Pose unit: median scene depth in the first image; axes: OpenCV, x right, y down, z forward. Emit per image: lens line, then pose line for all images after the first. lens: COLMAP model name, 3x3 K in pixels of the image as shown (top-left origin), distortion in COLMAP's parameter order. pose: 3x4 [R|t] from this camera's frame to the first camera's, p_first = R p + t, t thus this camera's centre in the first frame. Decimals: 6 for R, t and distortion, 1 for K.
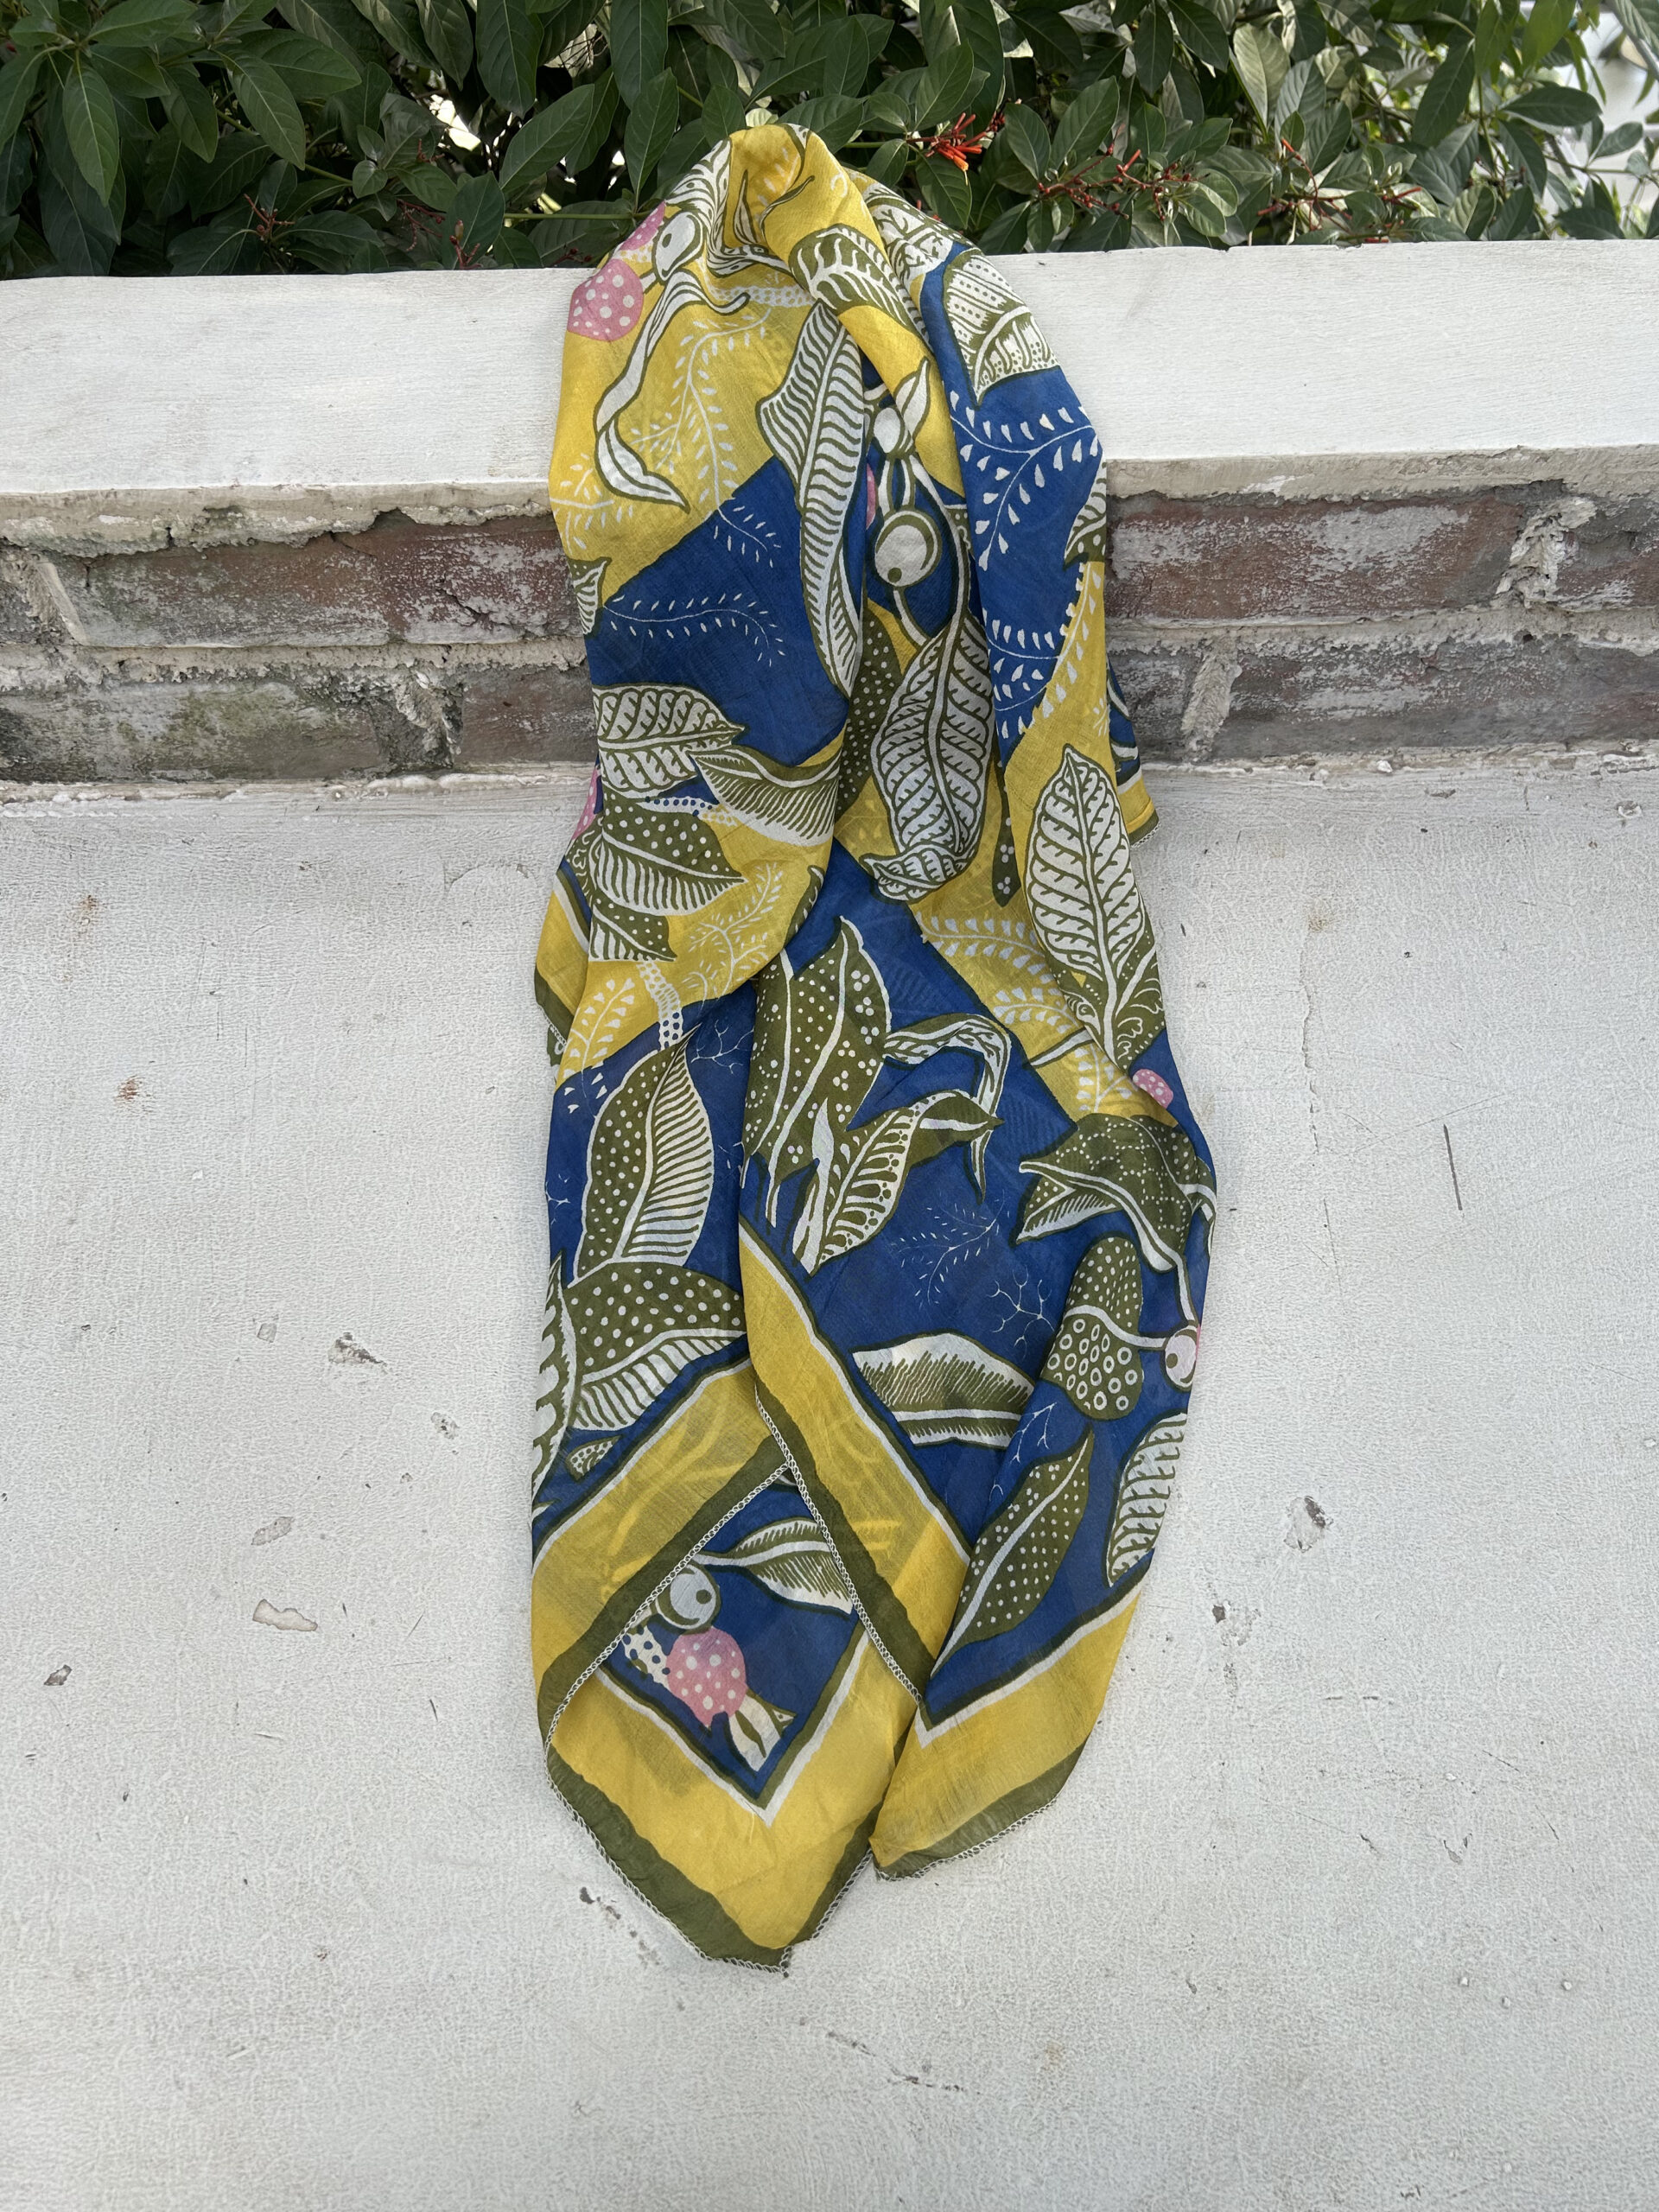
lens RADIAL K [[1693.5, 0, 822.3], [0, 1693.5, 1109.1], [0, 0, 1]] dist [0.030842, -0.045173]
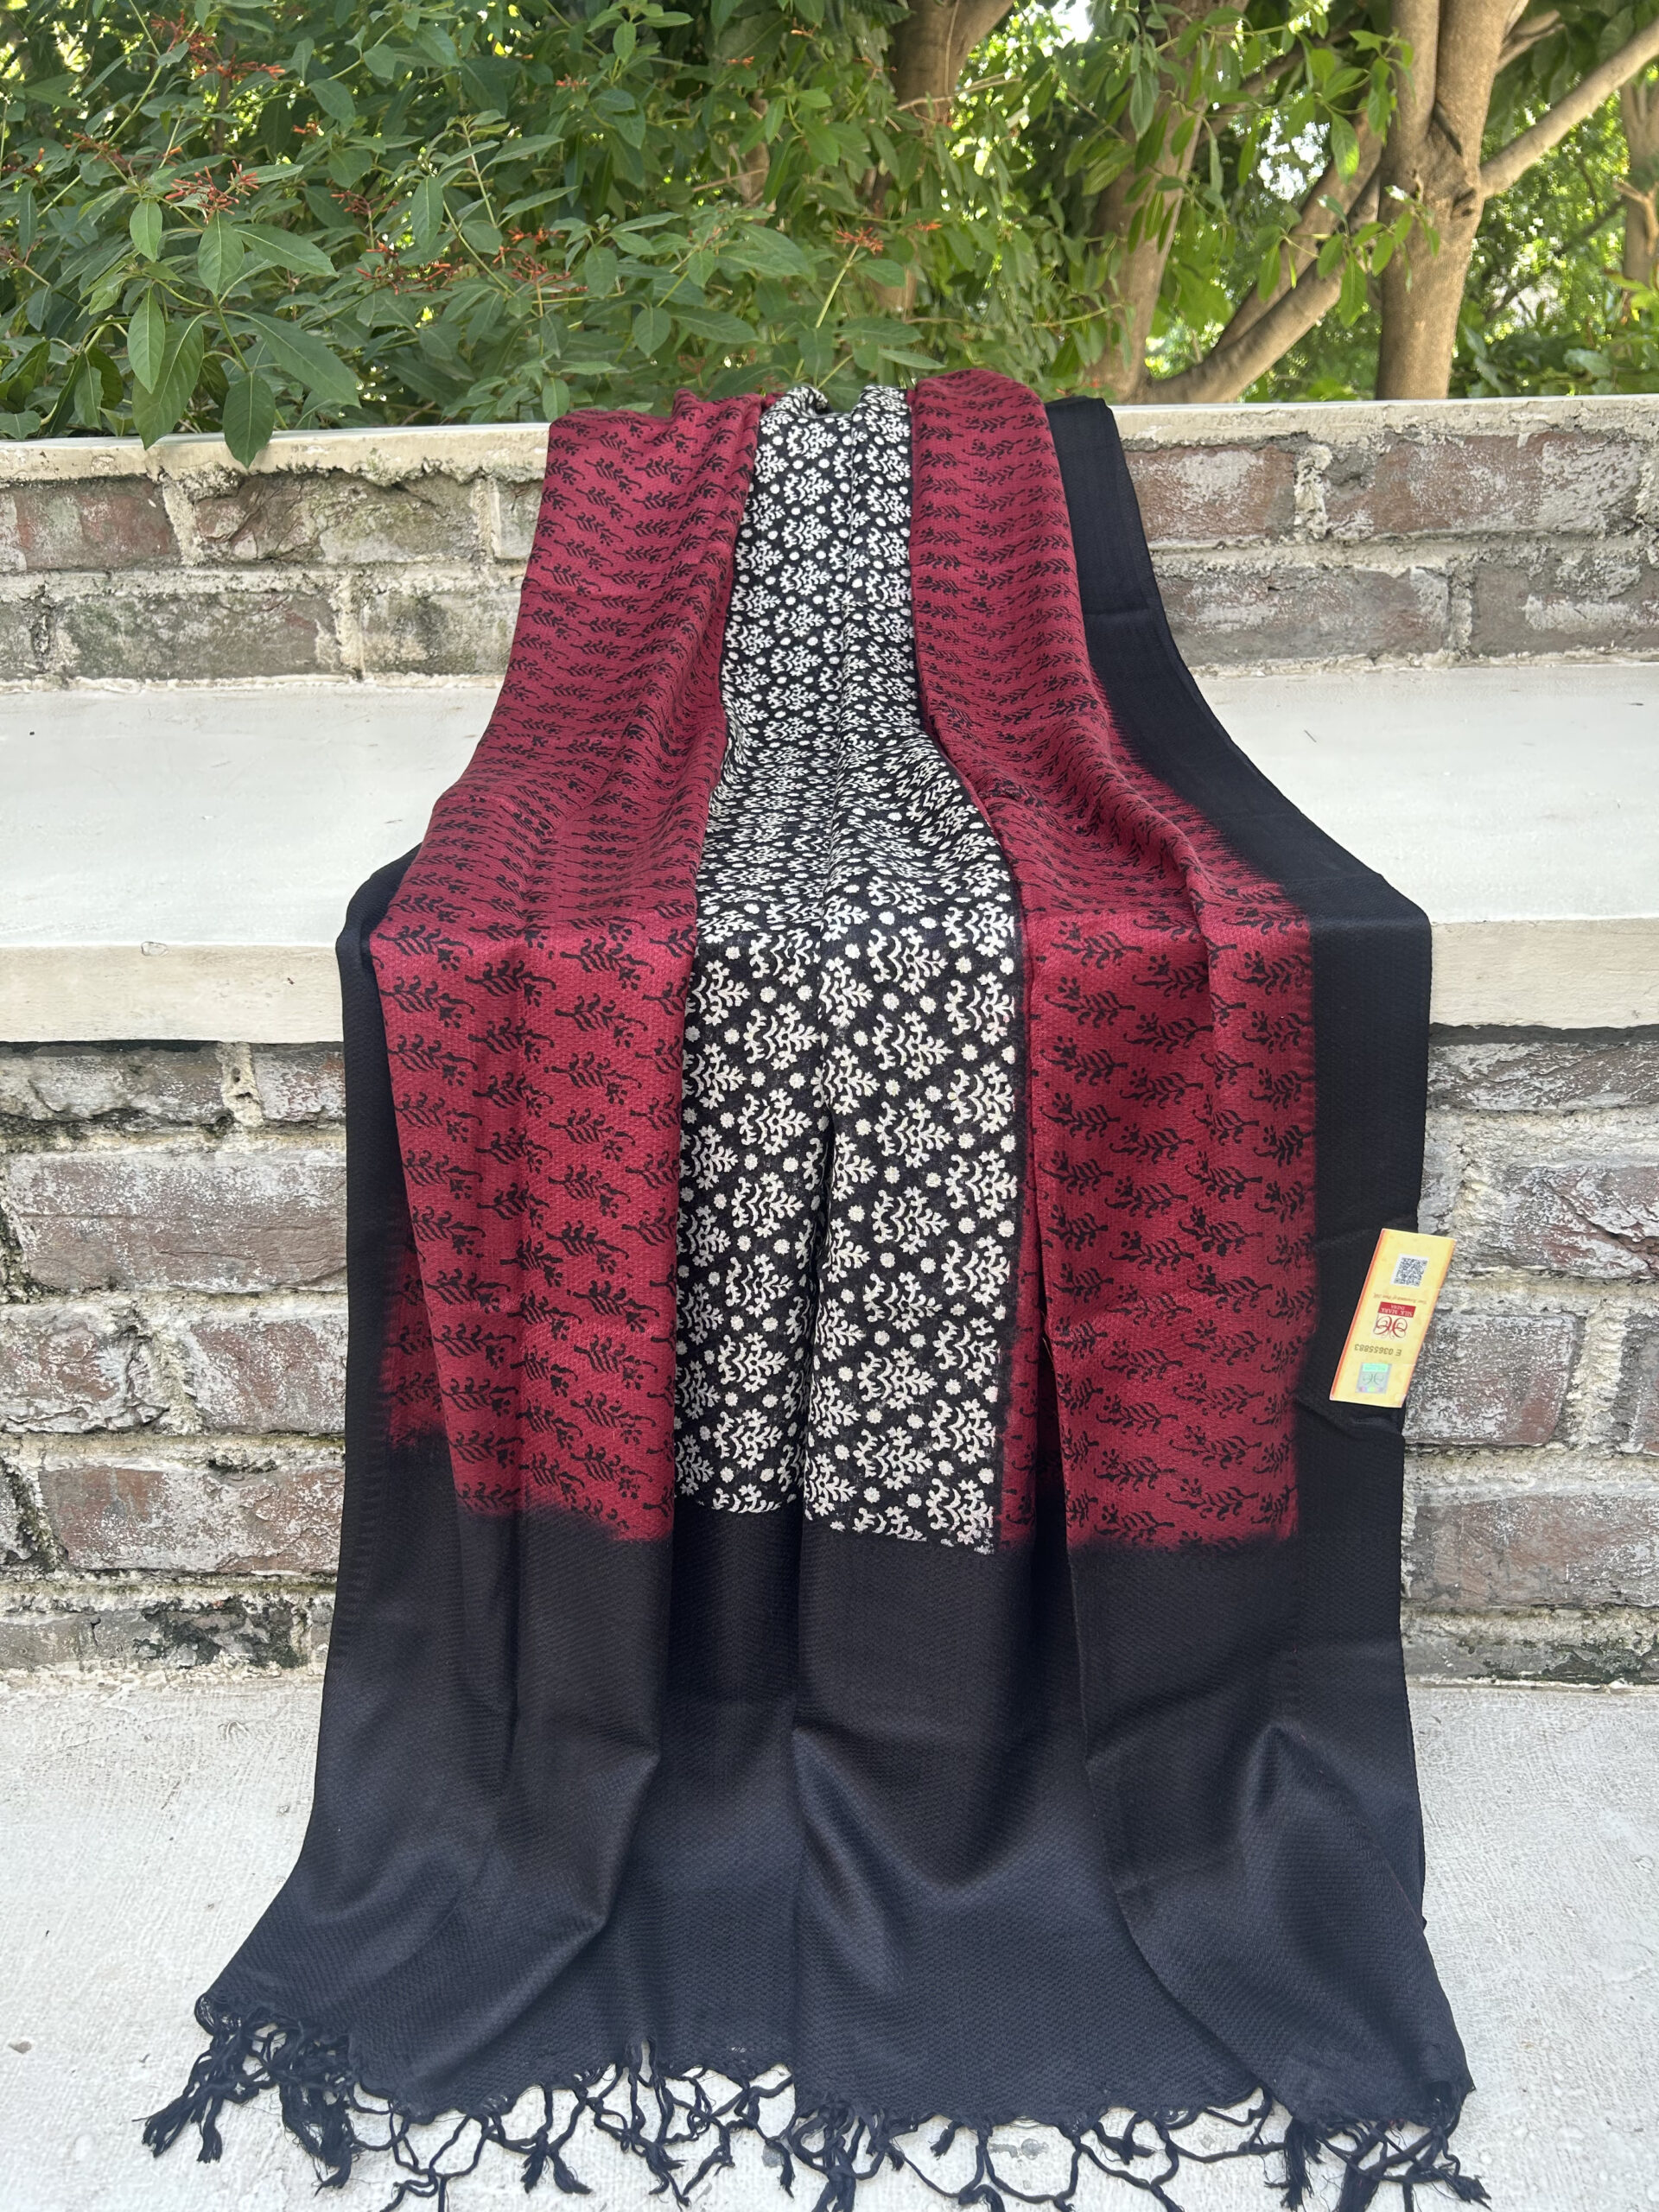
lens RADIAL K [[1693.5, 0, 825.8], [0, 1693.5, 1109.6], [0, 0, 1]] dist [0.030842, -0.045173]
pose [[0.997585, 0.015695, -0.067657, 0.040980], [-0.054703, 0.777787, -0.626142, 1.298984], [0.042795, 0.628331, 0.776768, -0.007026]]
